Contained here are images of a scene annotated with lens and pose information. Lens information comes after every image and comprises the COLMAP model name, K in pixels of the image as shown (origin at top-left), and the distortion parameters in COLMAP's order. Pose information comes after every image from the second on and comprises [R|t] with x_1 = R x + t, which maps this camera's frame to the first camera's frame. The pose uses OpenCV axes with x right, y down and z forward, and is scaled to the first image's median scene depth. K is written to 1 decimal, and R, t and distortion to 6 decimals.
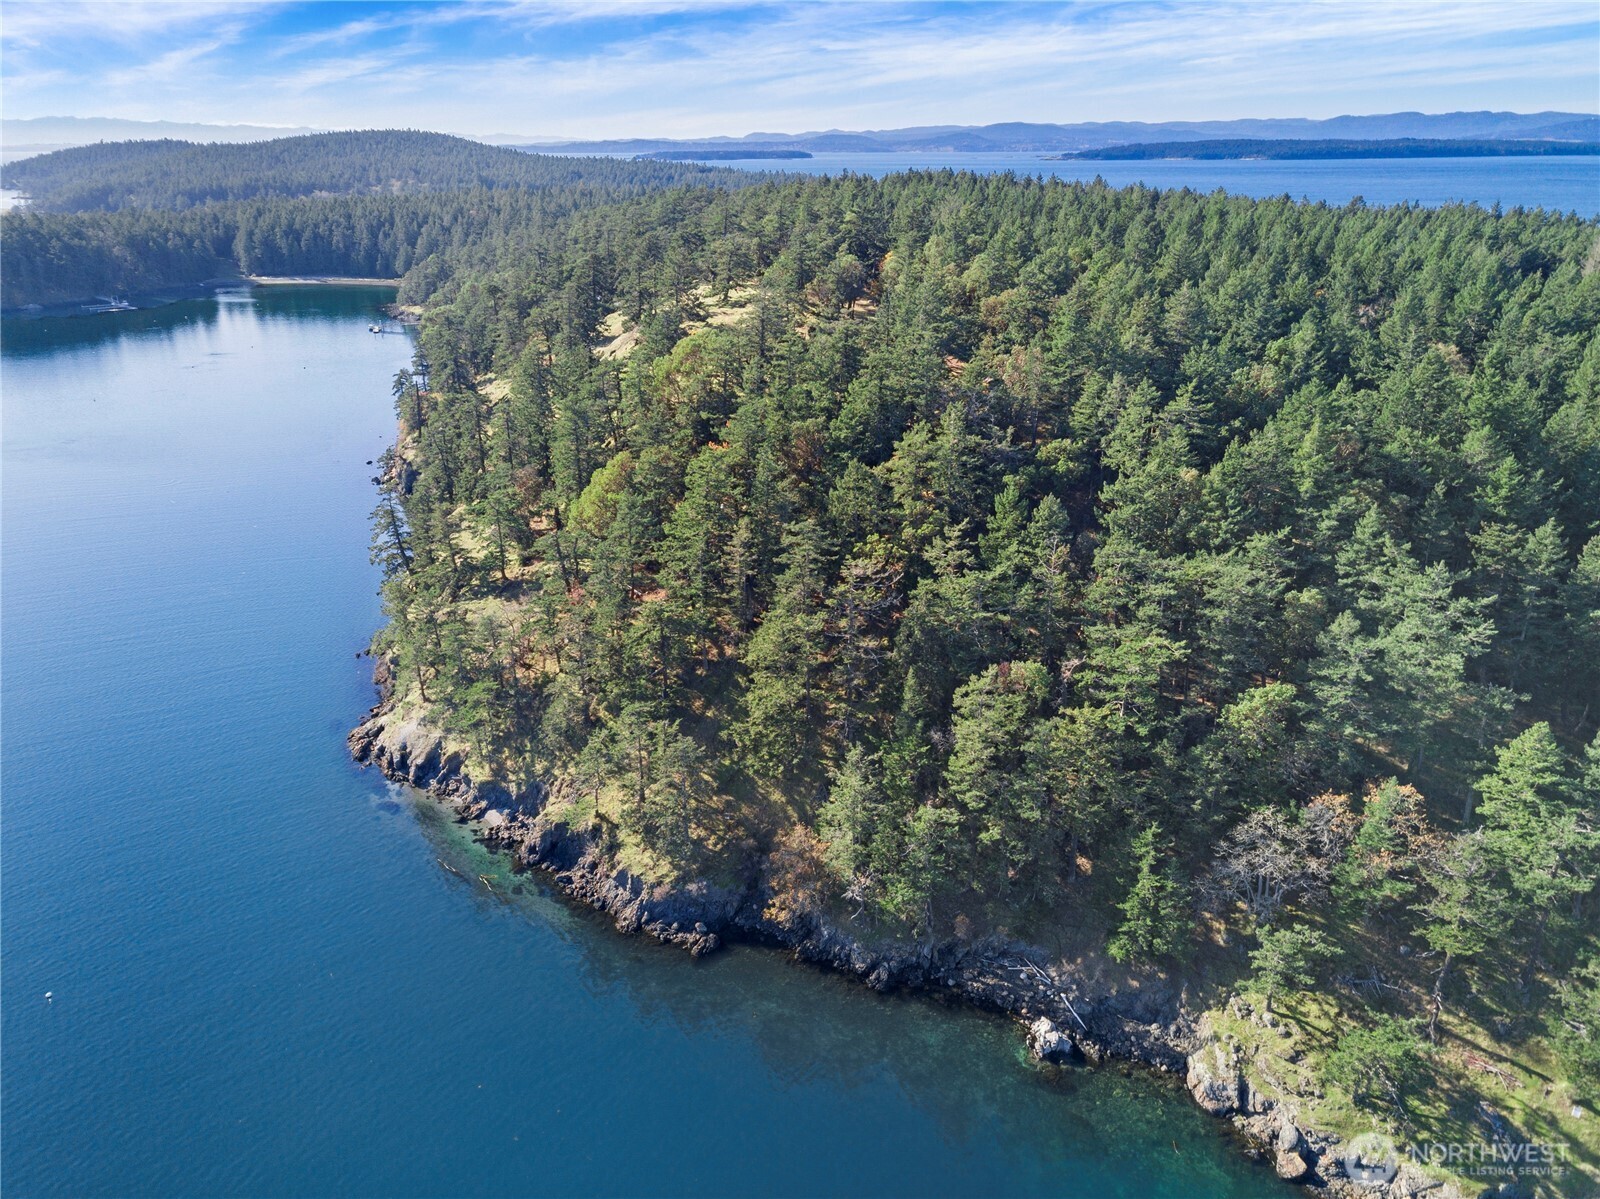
lens RADIAL K [[1251.8, 0, 800.3], [0, 1251.8, 622.0], [0, 0, 1]] dist [0.047112, -0.001847]
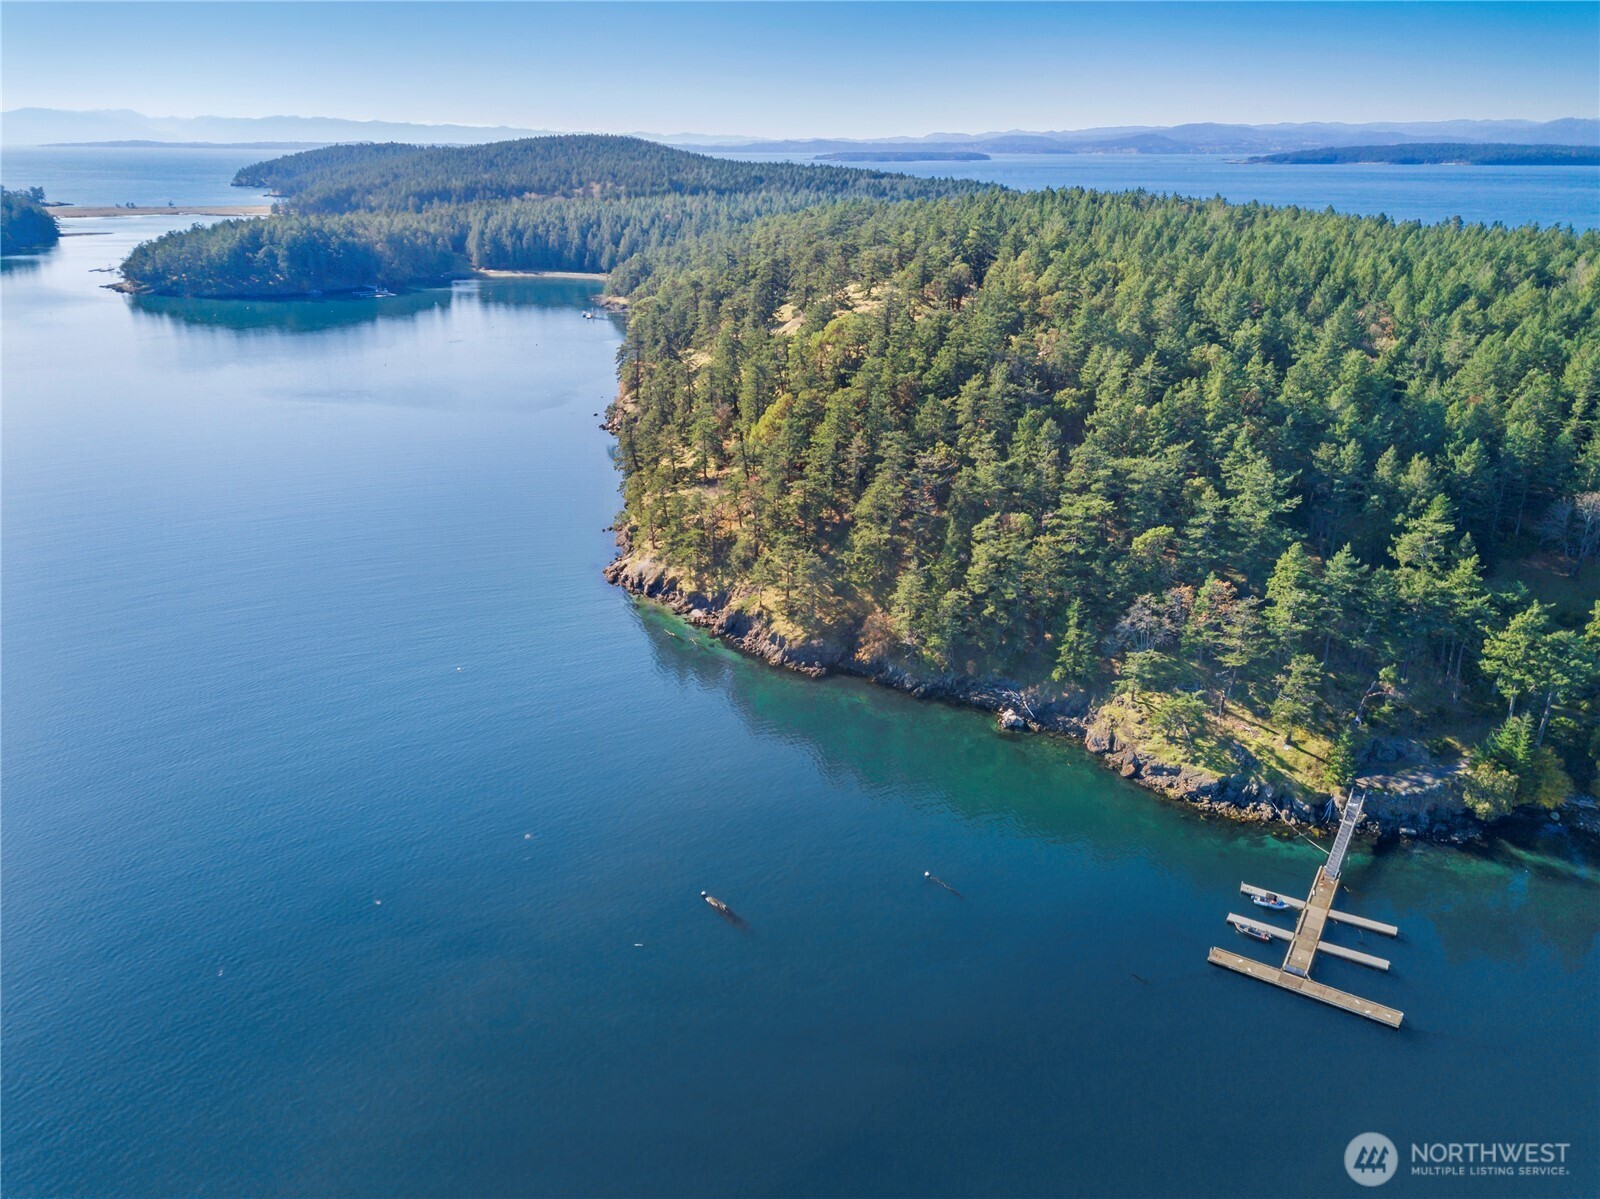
lens RADIAL K [[1232.8, 0, 800.4], [0, 1232.8, 620.9], [0, 0, 1]] dist [0.096407, -0.163875]
pose [[0.991111, 0.053880, -0.121637, 0.084873], [-0.053538, 0.998547, 0.006080, 0.155368], [0.121788, 0.000486, 0.992556, -0.580059]]
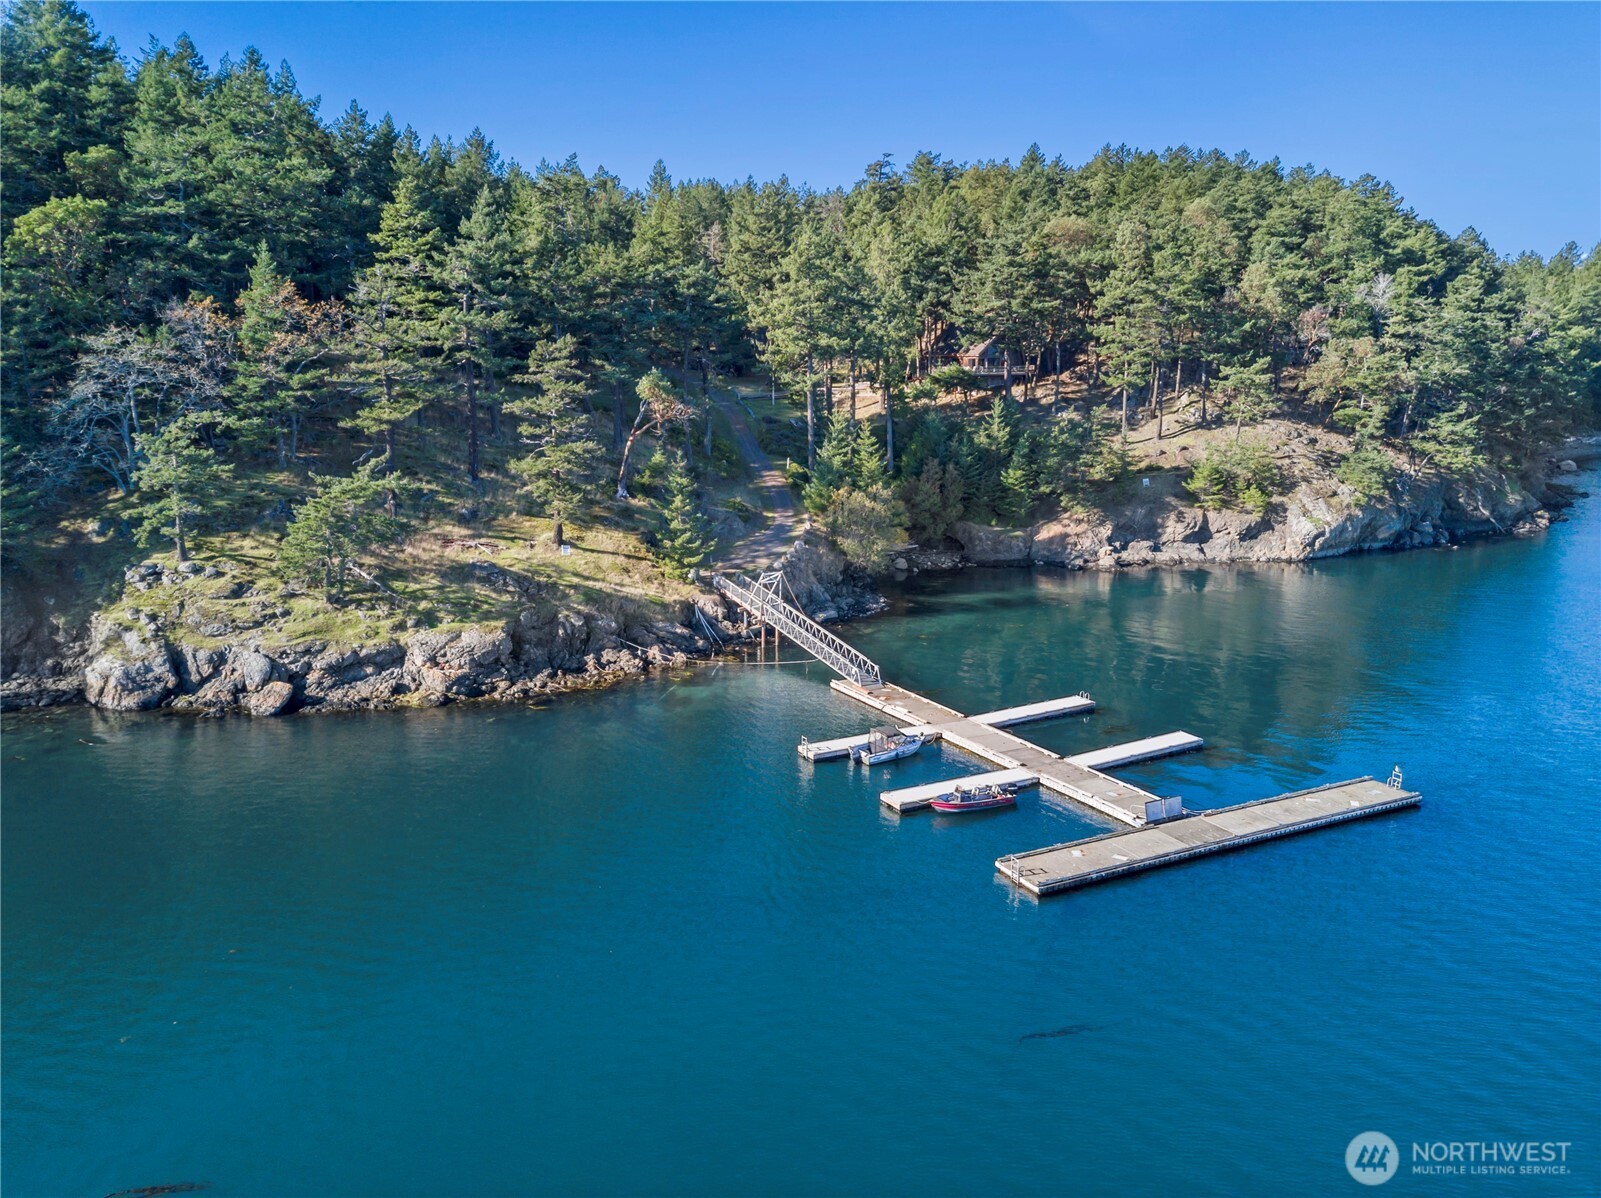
lens RADIAL K [[1252.6, 0, 800.8], [0, 1252.6, 621.5], [0, 0, 1]] dist [0.047112, -0.001847]
pose [[0.628223, -0.168768, 0.759509, 0.037986], [0.287359, 0.957499, -0.024924, 0.335305], [-0.723022, 0.233909, 0.650020, 0.234657]]
